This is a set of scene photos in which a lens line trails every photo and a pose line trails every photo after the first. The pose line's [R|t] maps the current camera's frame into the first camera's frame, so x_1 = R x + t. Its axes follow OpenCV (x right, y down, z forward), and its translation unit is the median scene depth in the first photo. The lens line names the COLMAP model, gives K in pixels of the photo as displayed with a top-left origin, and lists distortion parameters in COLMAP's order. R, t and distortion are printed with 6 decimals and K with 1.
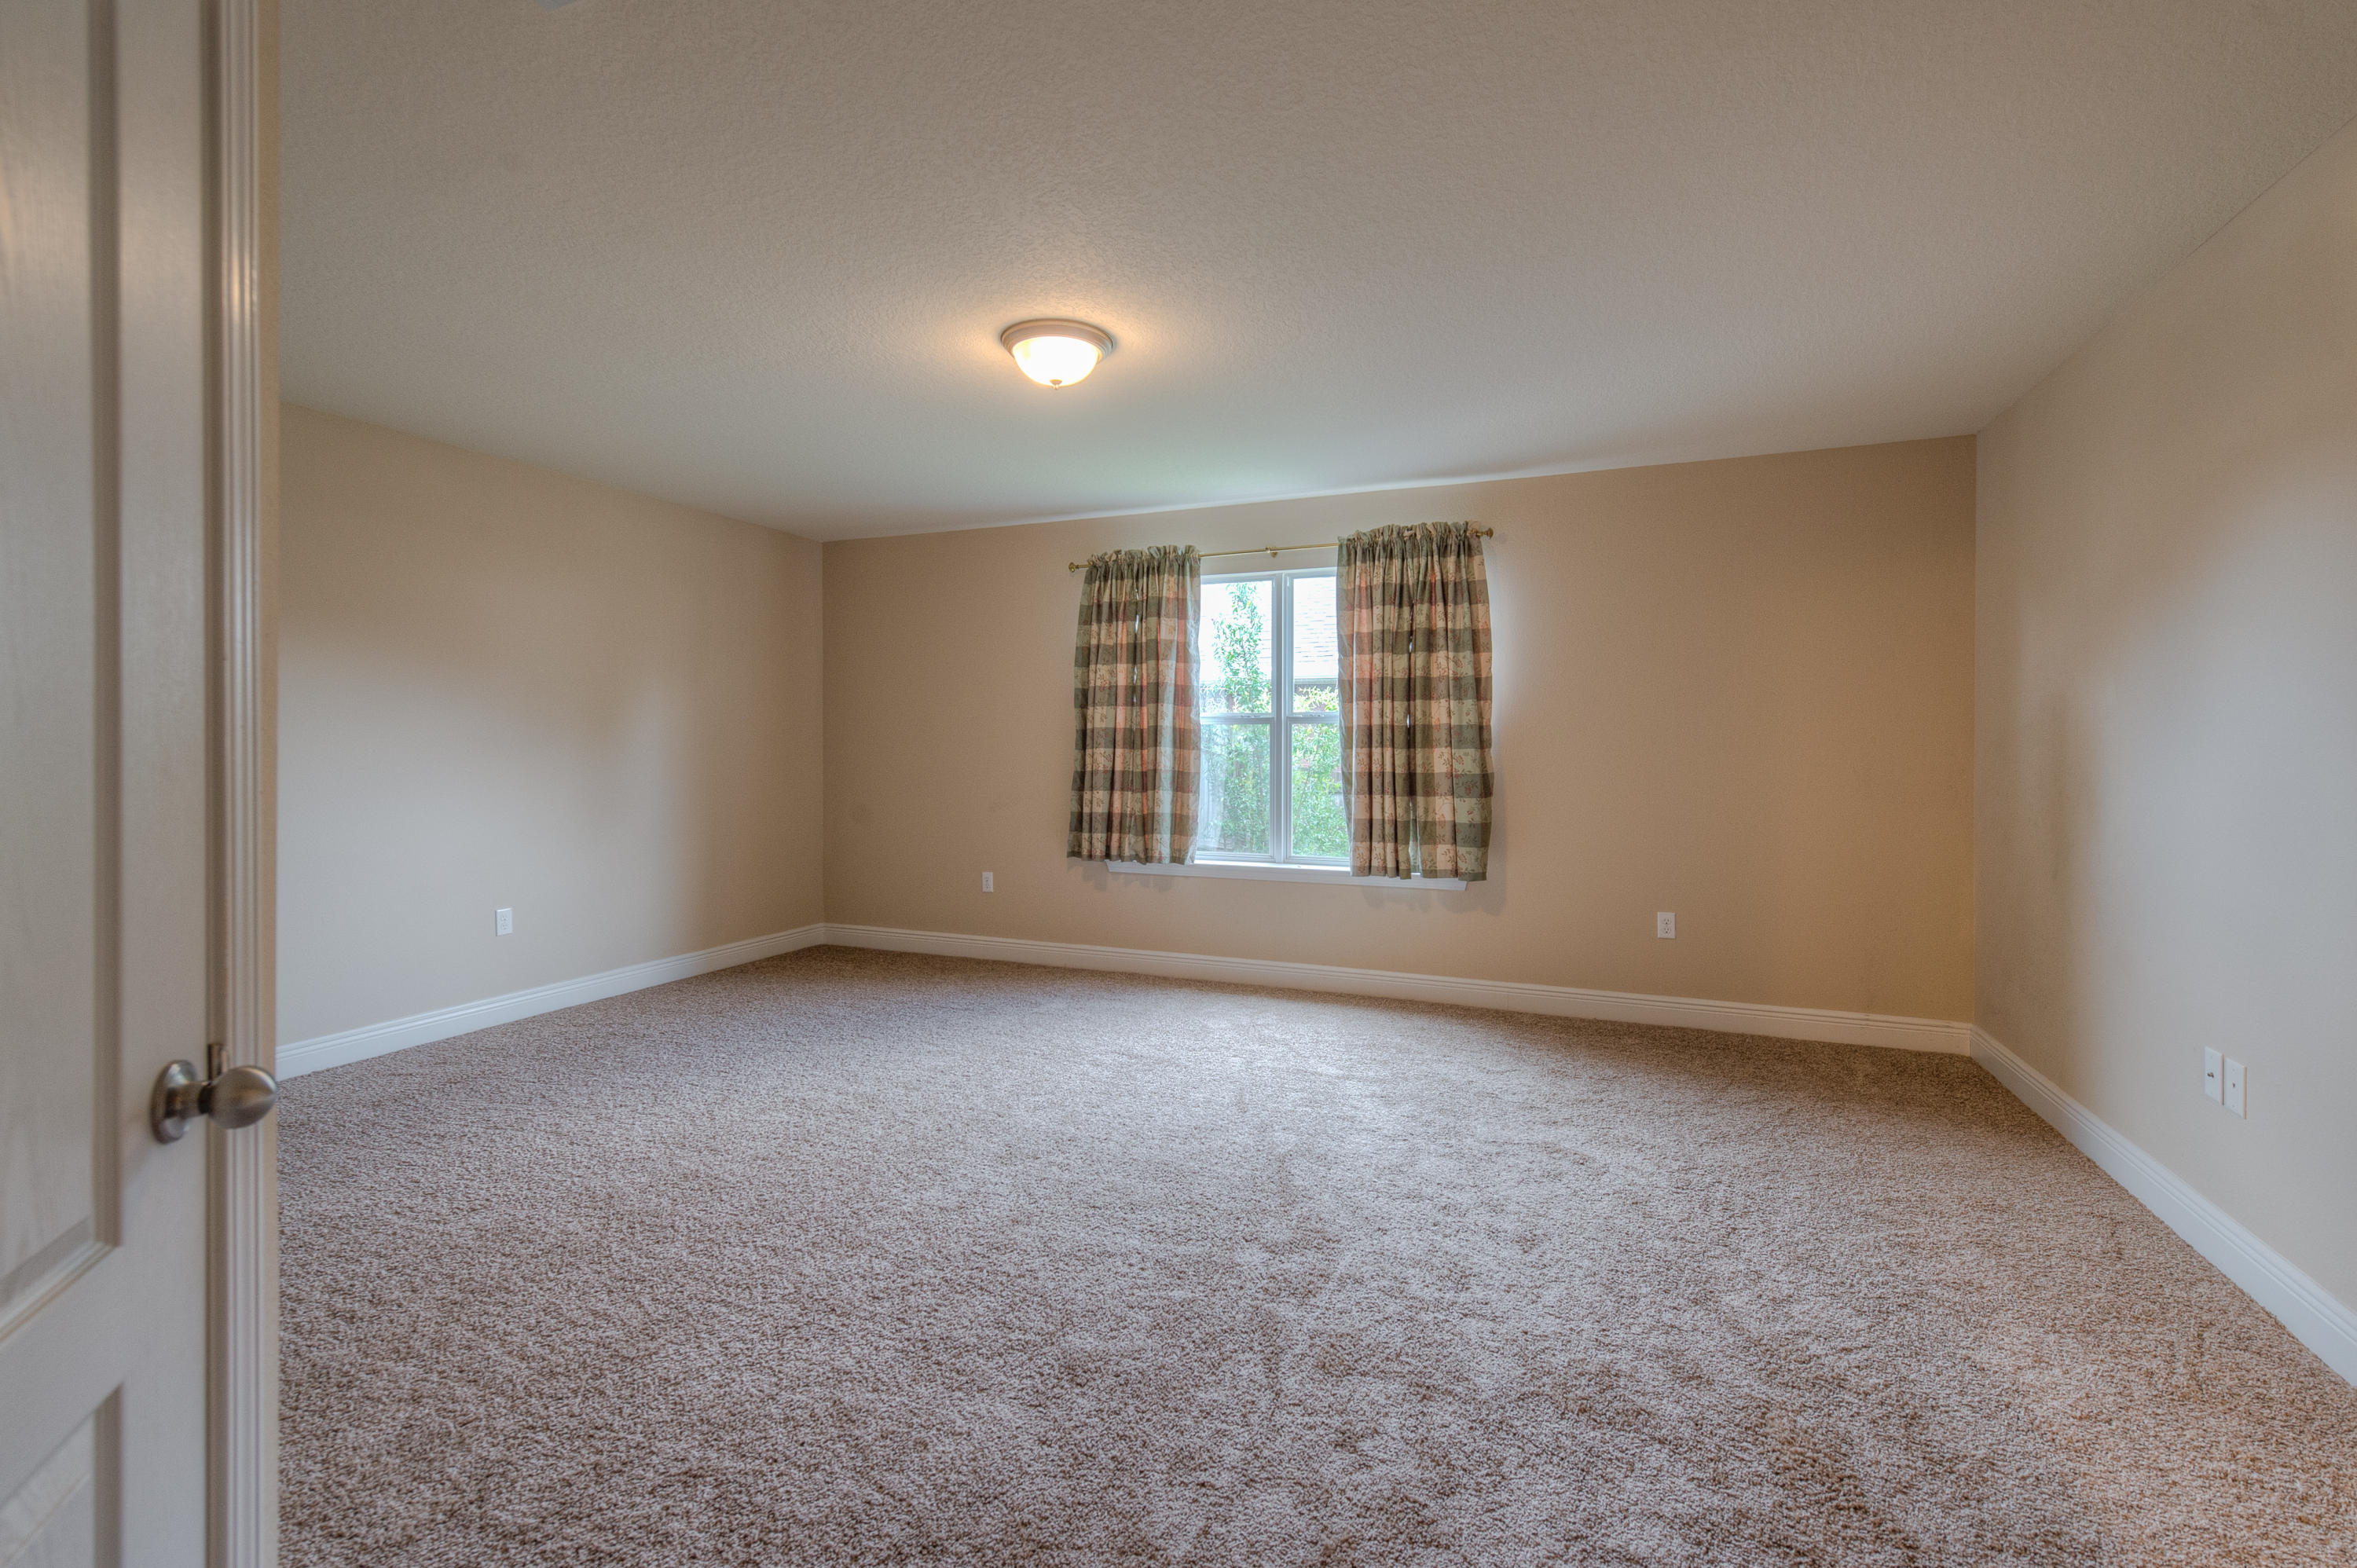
lens RADIAL K [[1007.4, 0, 1176.3], [0, 1007.4, 767.3], [0, 0, 1]] dist [0.011042, -0.004170]
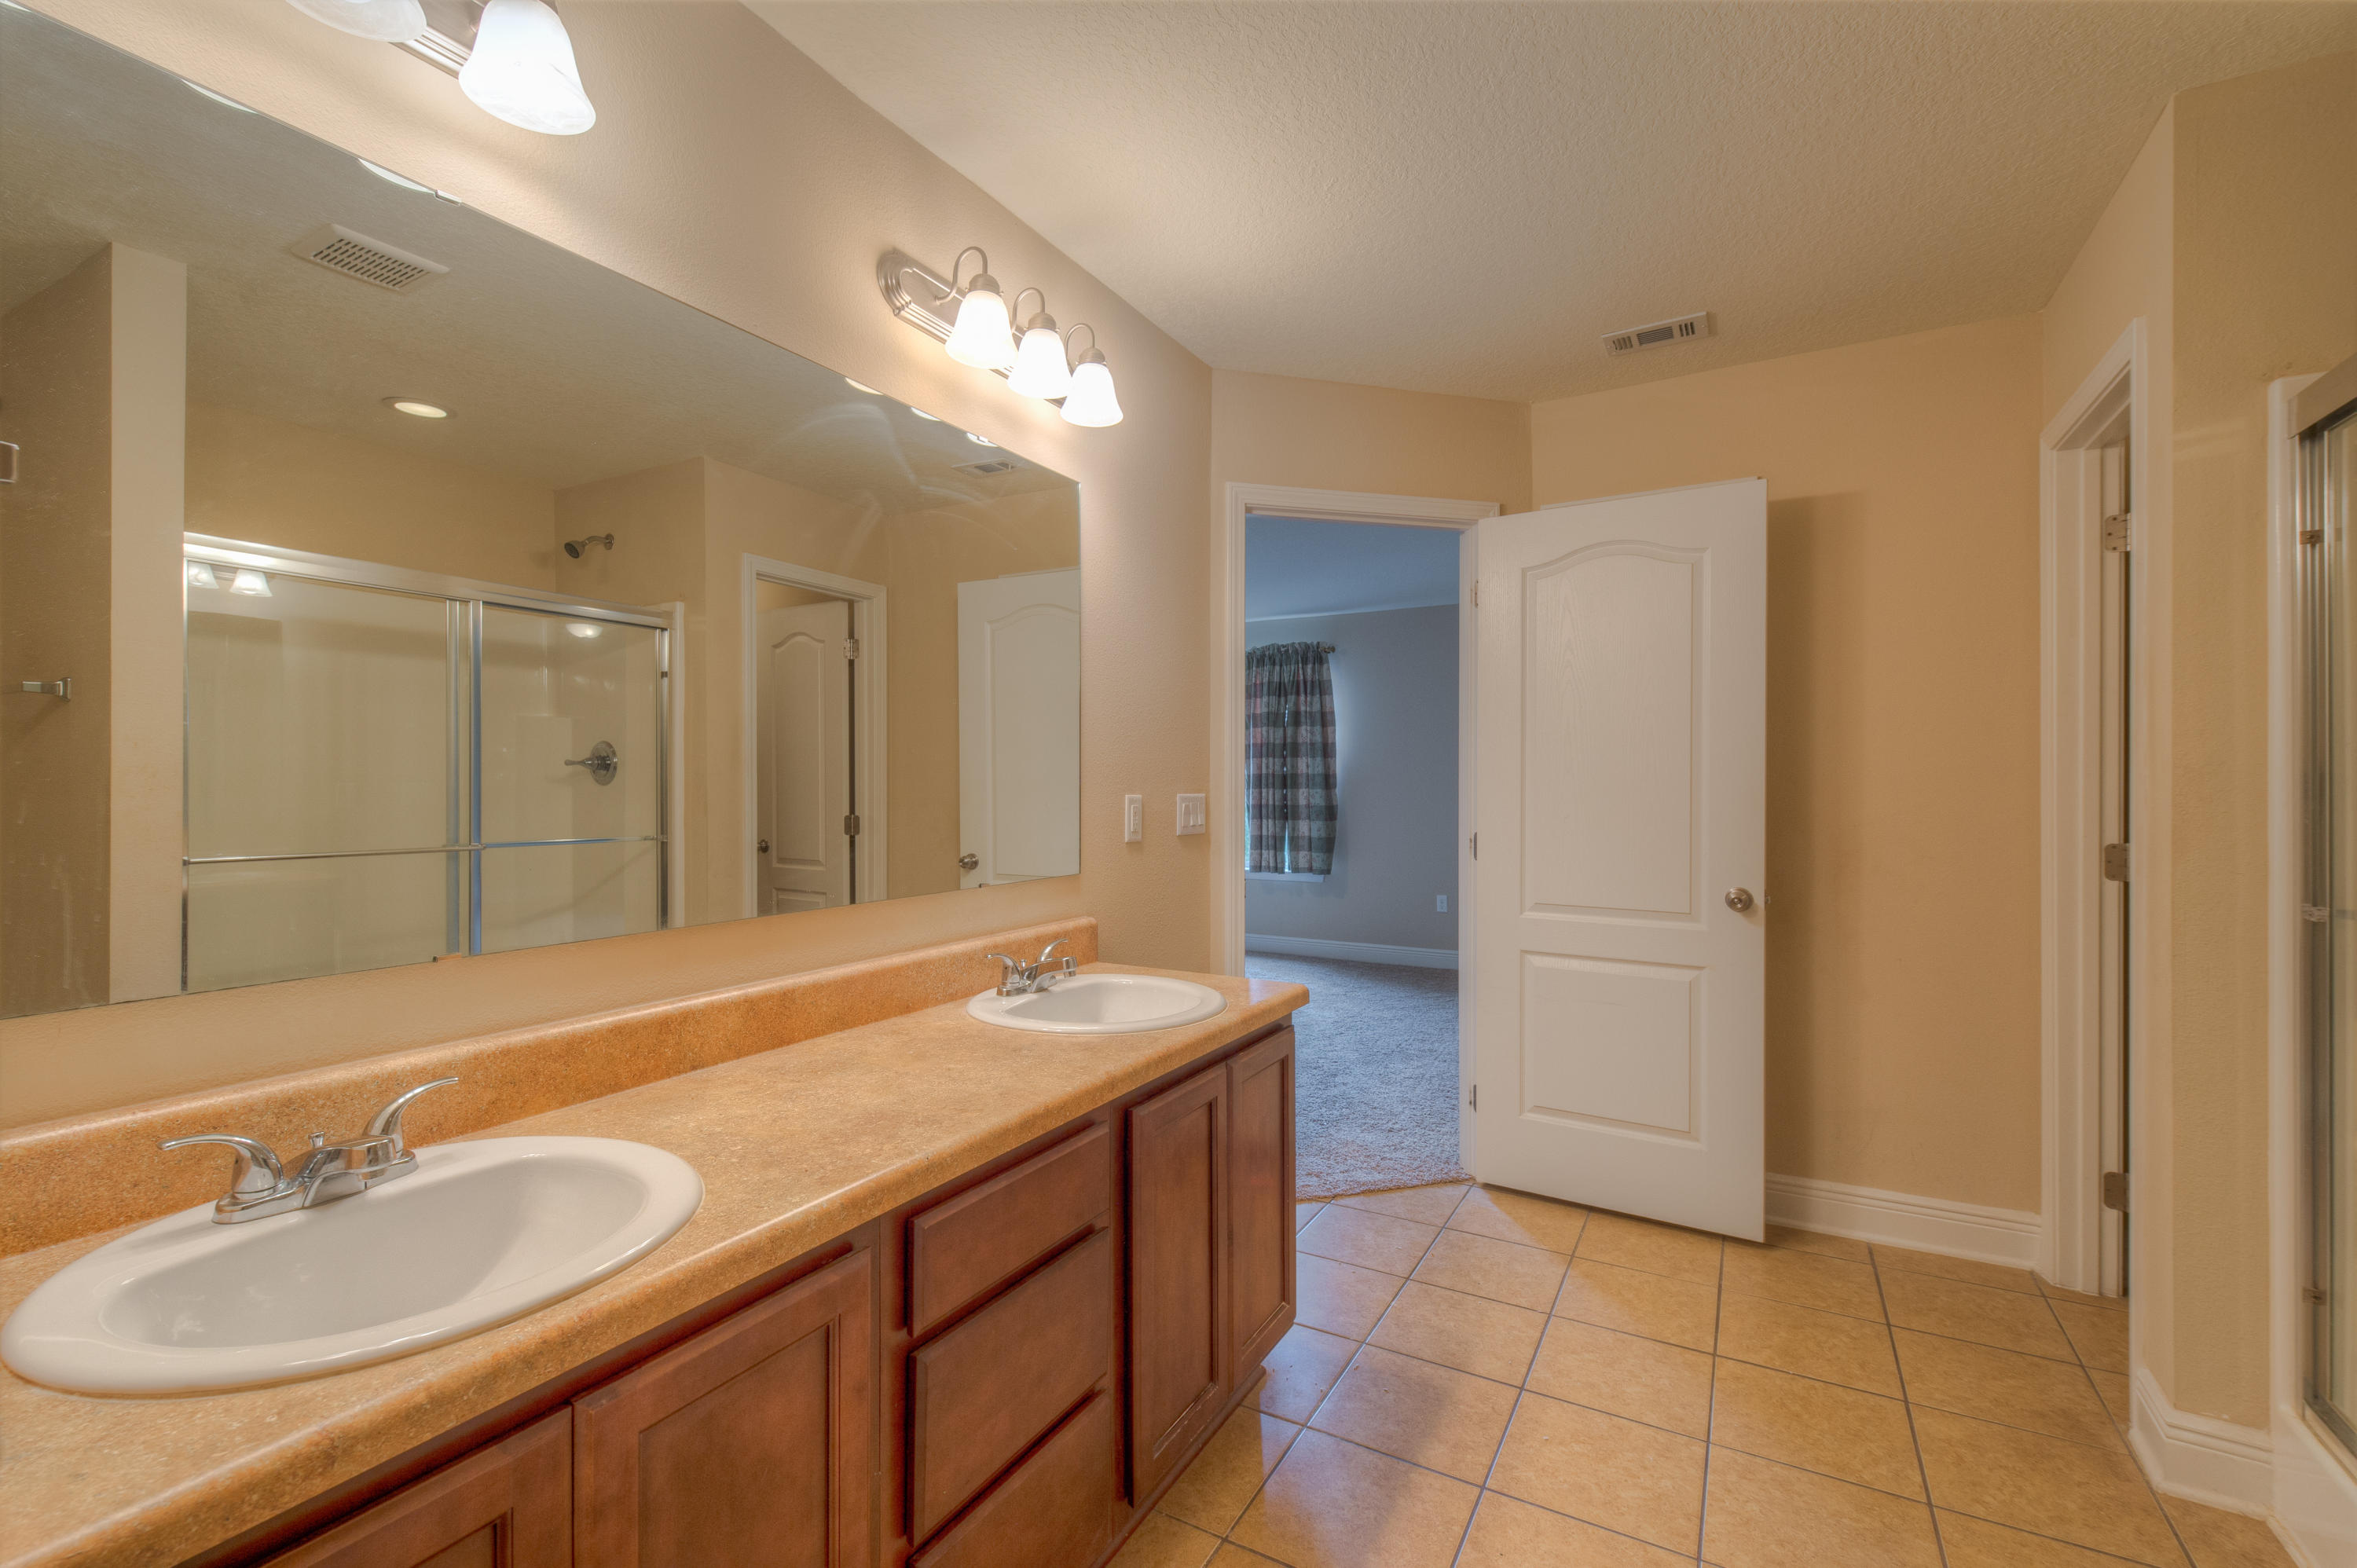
lens RADIAL K [[1007.4, 0, 1181.6], [0, 1007.4, 790.2], [0, 0, 1]] dist [0.011042, -0.004170]
pose [[0.993888, -0.002209, -0.110368, 0.247179], [0.001124, 0.999950, -0.009892, -0.001846], [0.110385, 0.009707, 0.993842, -0.548970]]
